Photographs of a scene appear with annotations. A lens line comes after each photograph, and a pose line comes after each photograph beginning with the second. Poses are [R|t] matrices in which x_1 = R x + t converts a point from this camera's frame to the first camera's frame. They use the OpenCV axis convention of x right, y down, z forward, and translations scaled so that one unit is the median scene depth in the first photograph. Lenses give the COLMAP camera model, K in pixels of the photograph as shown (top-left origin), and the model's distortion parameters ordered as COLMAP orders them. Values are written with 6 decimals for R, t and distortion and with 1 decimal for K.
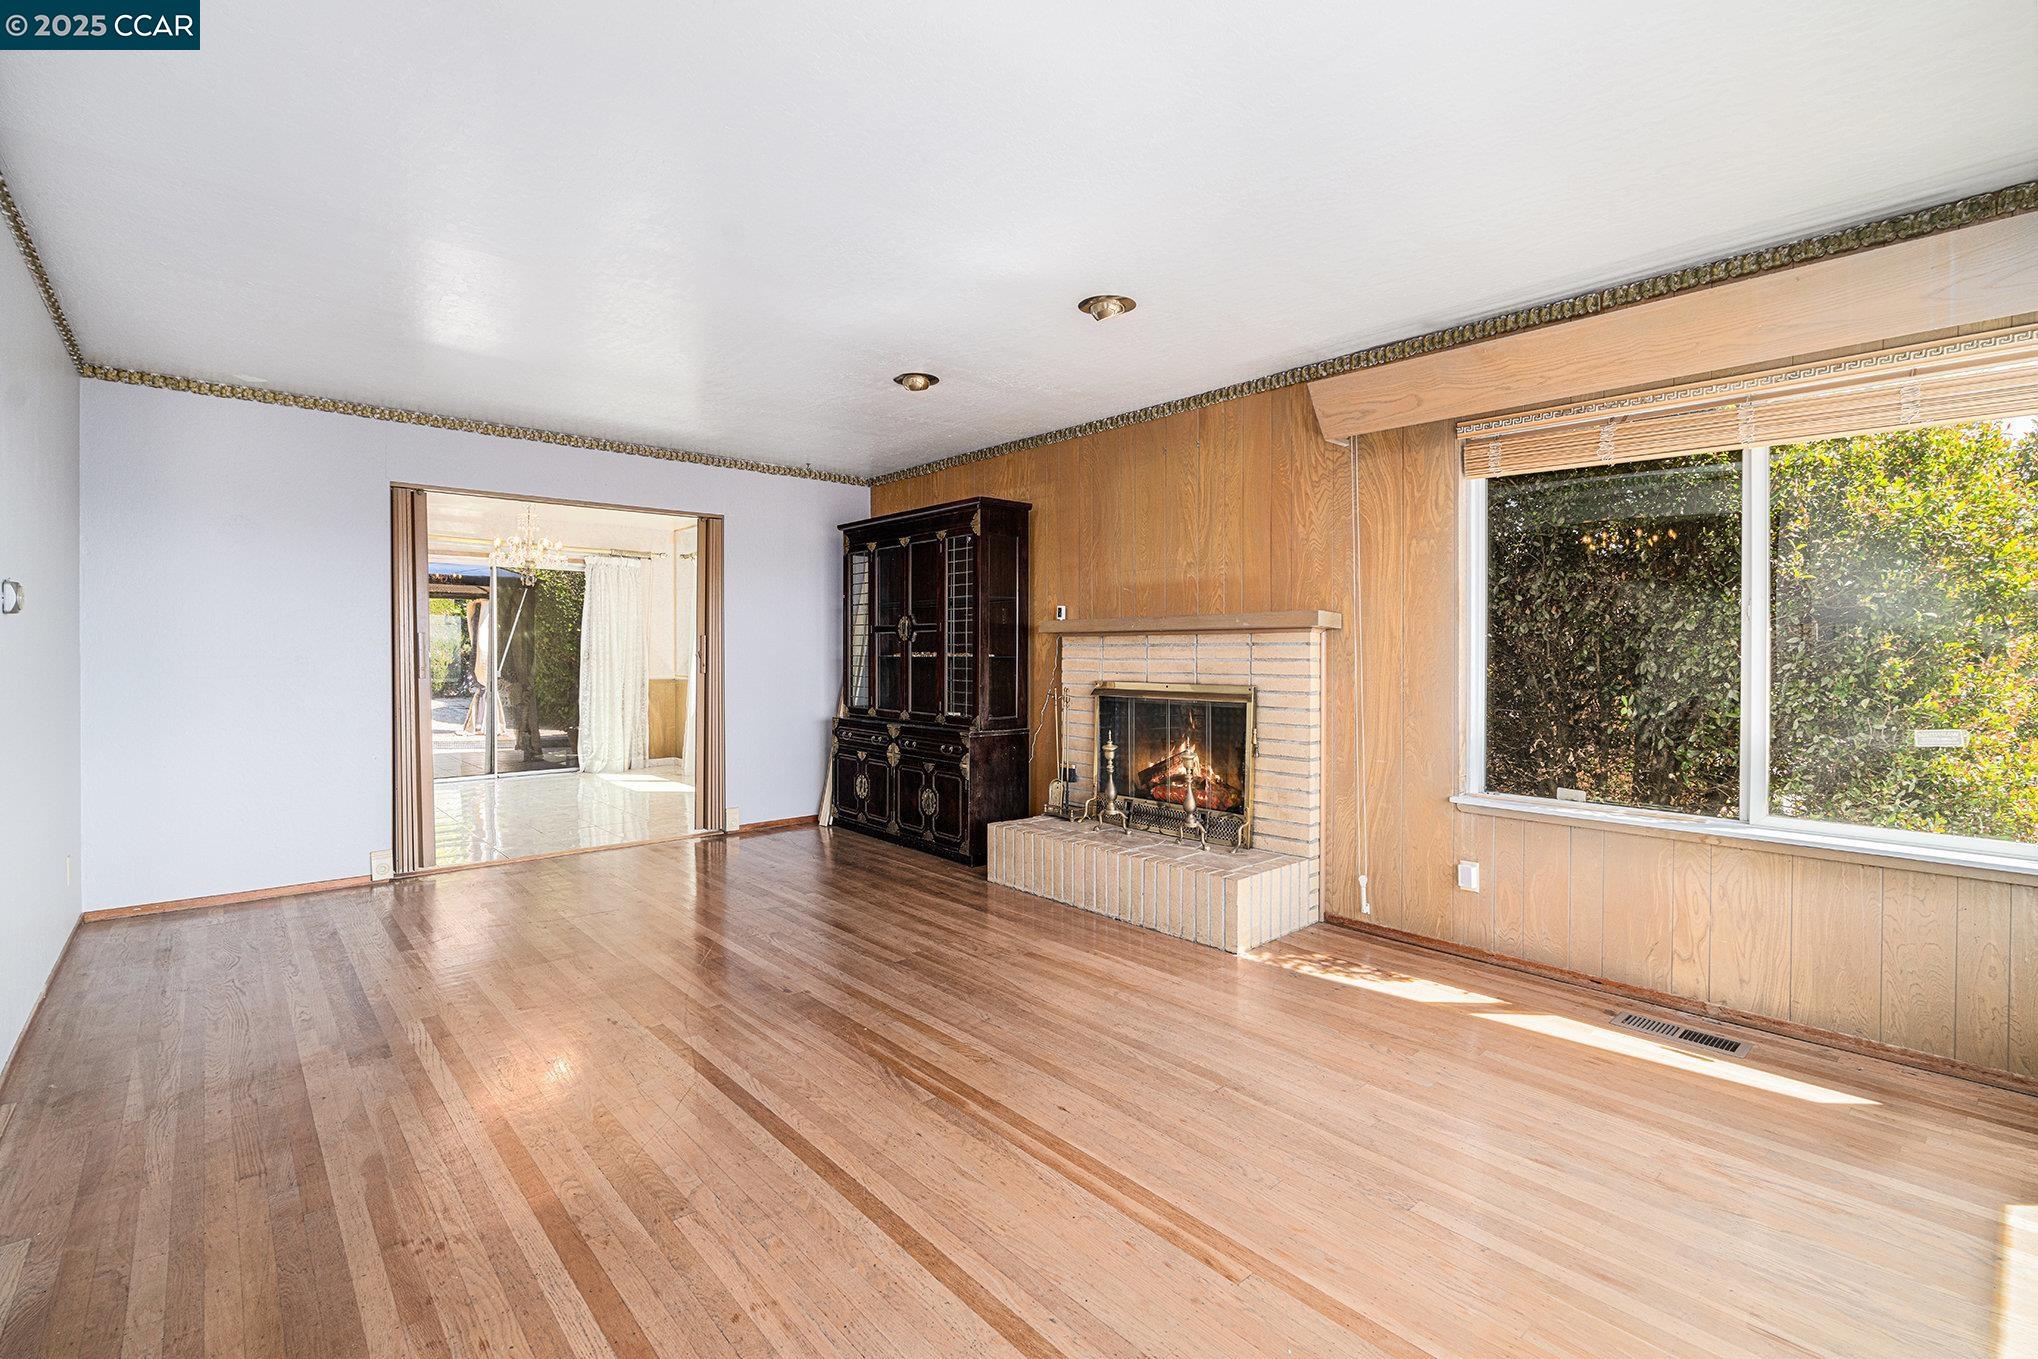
lens RADIAL K [[906.9, 0, 1014.9], [0, 906.9, 663.9], [0, 0, 1]] dist [-0.005233, 0.000674]
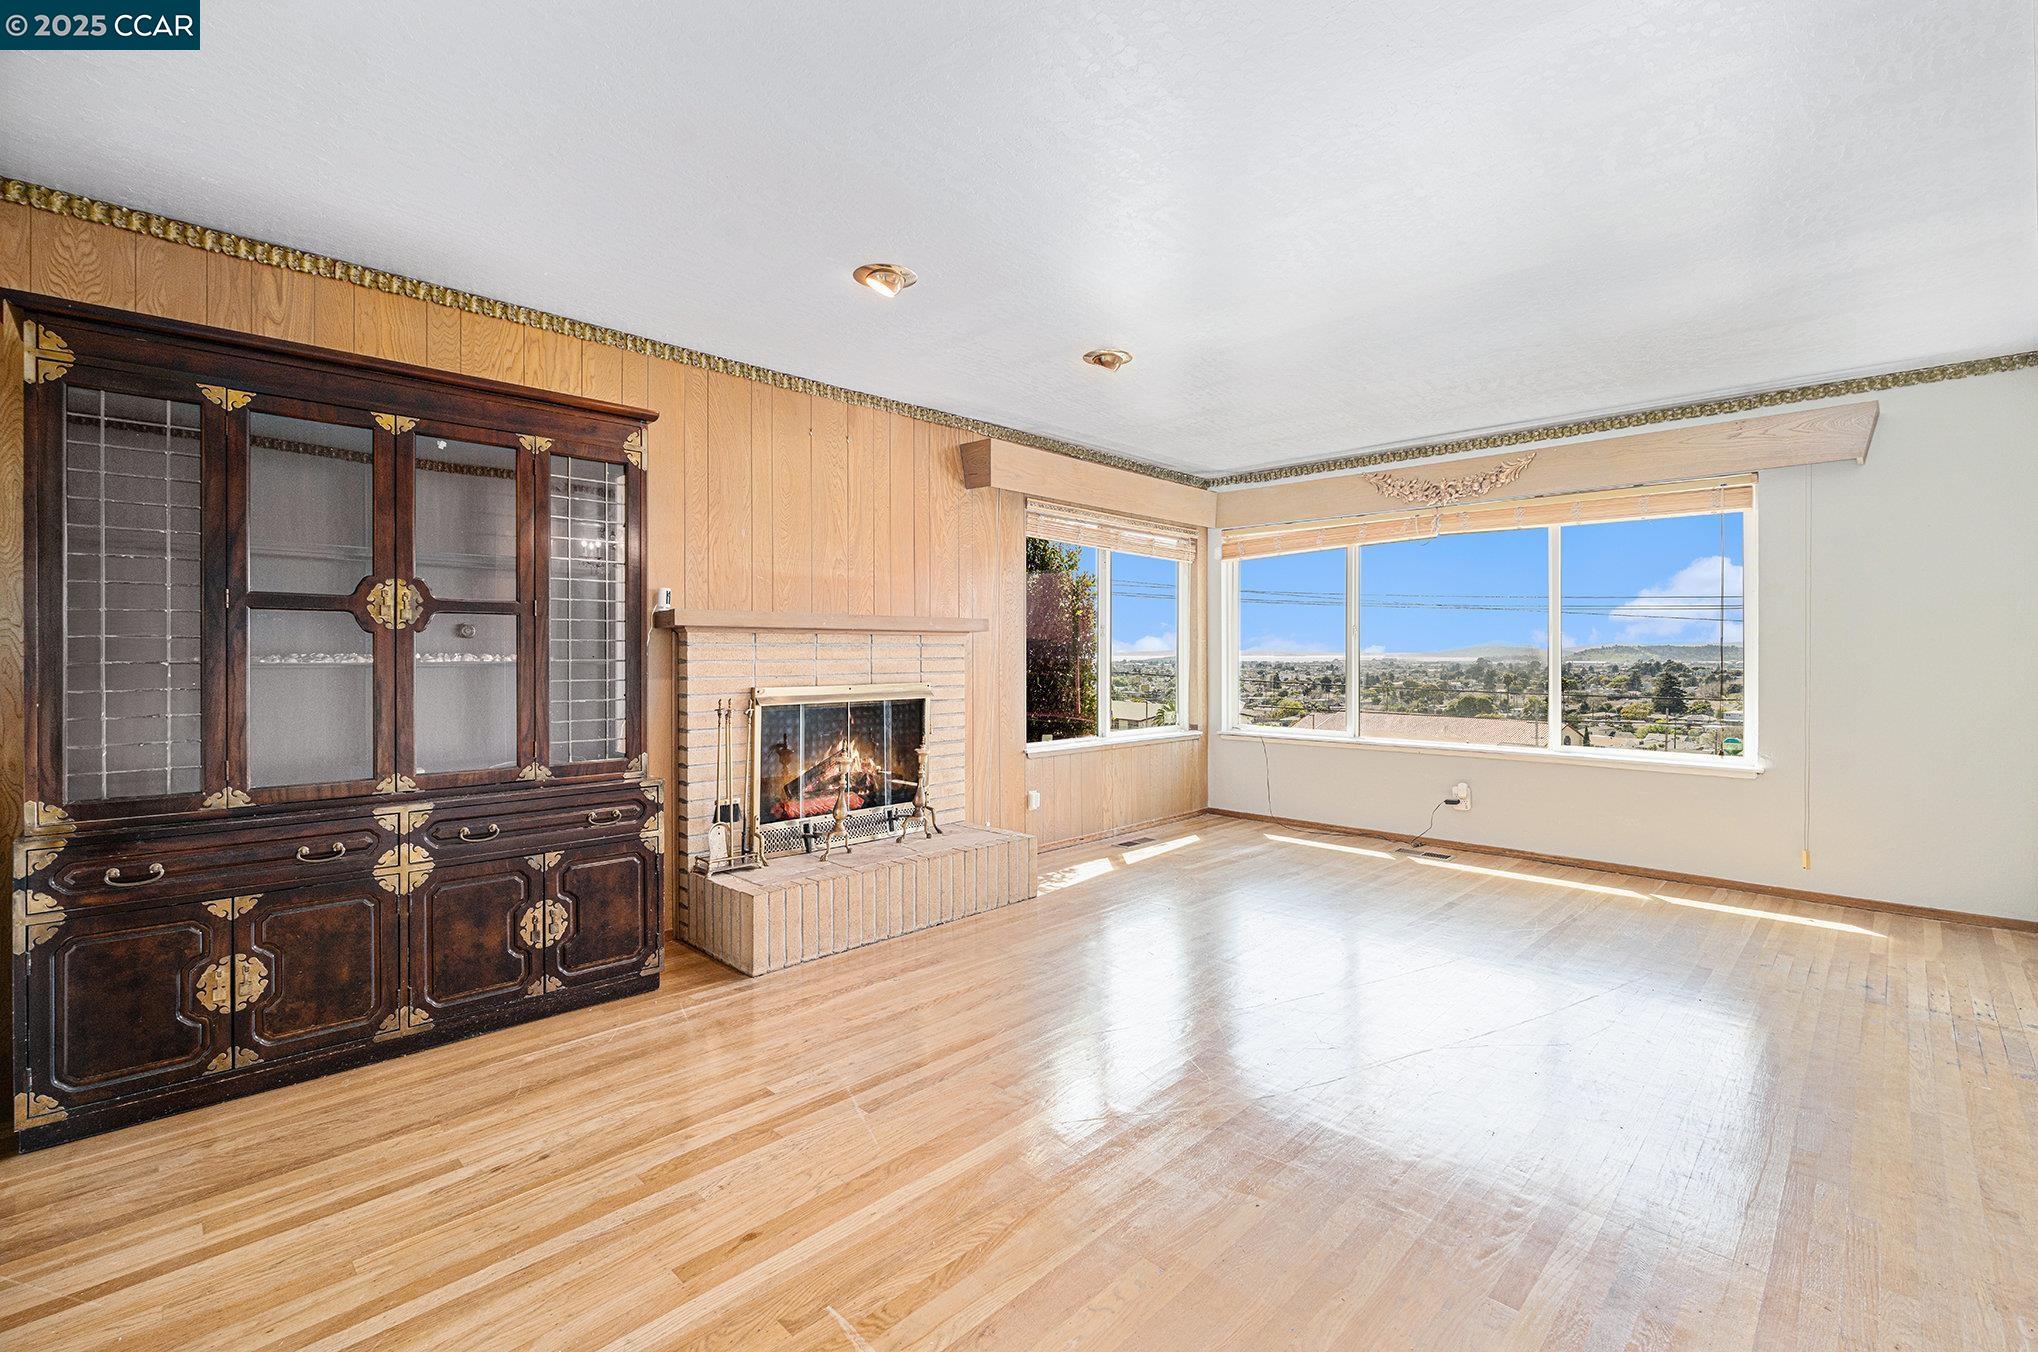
lens RADIAL K [[906.9, 0, 1025.1], [0, 906.9, 665.5], [0, 0, 1]] dist [-0.005233, 0.000674]
pose [[-0.077889, -0.017919, 0.996801, -0.771096], [0.011060, 0.999761, 0.018837, -0.014542], [-0.996901, 0.012492, -0.077672, 0.868220]]
